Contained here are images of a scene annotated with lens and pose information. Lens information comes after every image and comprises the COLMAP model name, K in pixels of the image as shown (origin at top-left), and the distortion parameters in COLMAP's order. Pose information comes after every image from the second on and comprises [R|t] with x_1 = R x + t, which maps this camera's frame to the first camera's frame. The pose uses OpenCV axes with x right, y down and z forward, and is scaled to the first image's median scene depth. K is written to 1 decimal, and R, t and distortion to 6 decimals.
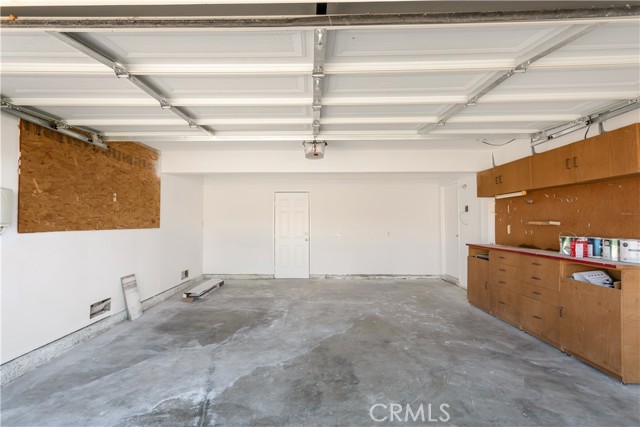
lens RADIAL K [[305.4, 0, 312.7], [0, 305.4, 217.1], [0, 0, 1]] dist [0.000258, 0.001020]
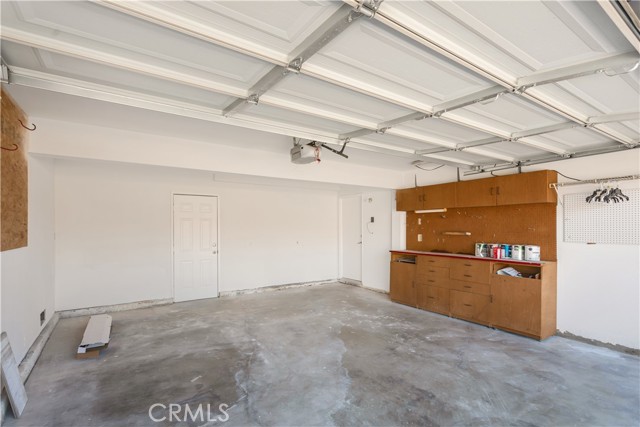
lens RADIAL K [[305.4, 0, 313.8], [0, 305.4, 227.4], [0, 0, 1]] dist [0.000258, 0.001020]
pose [[0.823038, 0.000238, 0.567987, -0.525169], [-0.010515, 0.999835, 0.014818, -0.020051], [-0.567889, -0.018168, 0.822904, 0.273577]]
